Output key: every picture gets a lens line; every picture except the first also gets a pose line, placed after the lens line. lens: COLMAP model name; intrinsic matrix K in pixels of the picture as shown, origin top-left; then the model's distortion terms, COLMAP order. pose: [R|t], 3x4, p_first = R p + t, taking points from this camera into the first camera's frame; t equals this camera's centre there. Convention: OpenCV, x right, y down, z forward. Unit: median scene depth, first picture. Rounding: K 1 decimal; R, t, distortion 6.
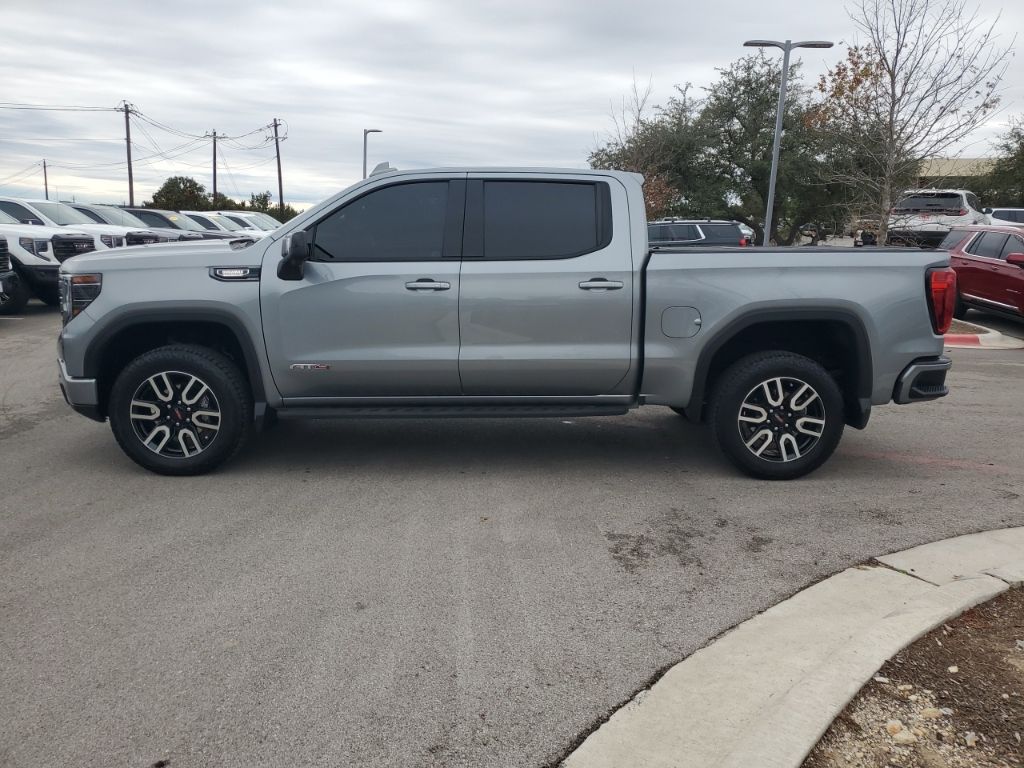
lens RADIAL K [[795.4, 0, 512.0], [0, 795.4, 384.0], [0, 0, 1]] dist [0.022310, -0.003986]
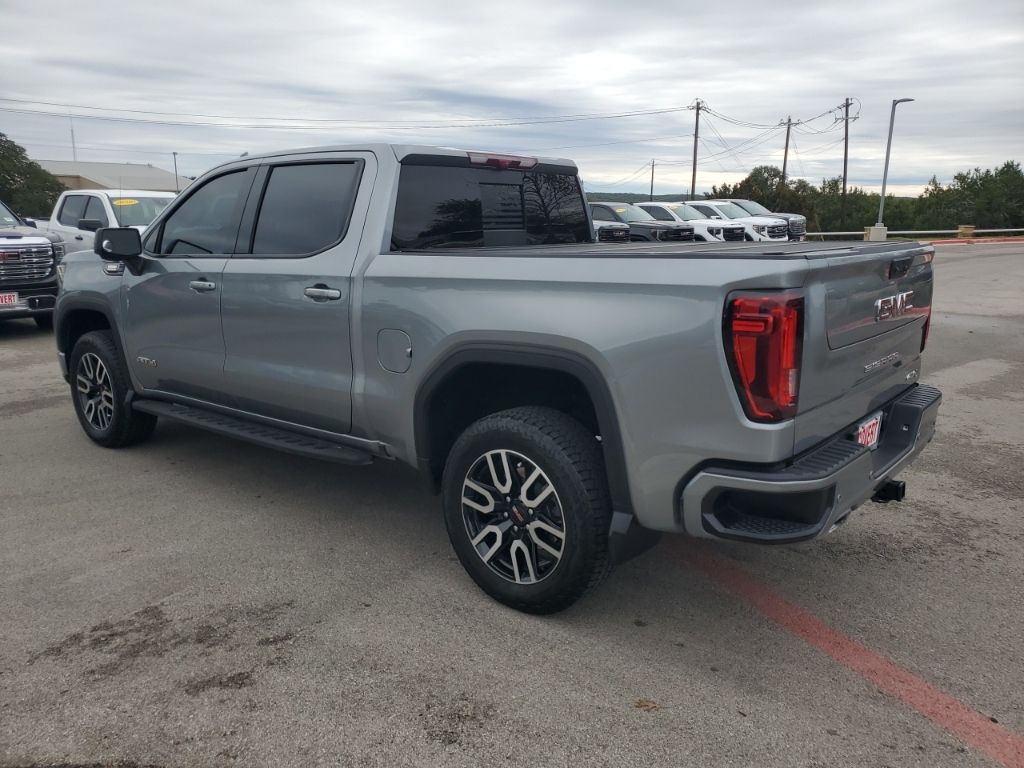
lens RADIAL K [[795.7, 0, 518.5], [0, 795.7, 379.4], [0, 0, 1]] dist [0.020079, -0.001337]
pose [[0.754977, 0.113117, -0.645921, 0.748906], [-0.106881, 0.993064, 0.048984, -0.096586], [0.646982, 0.032055, 0.761831, 0.522858]]
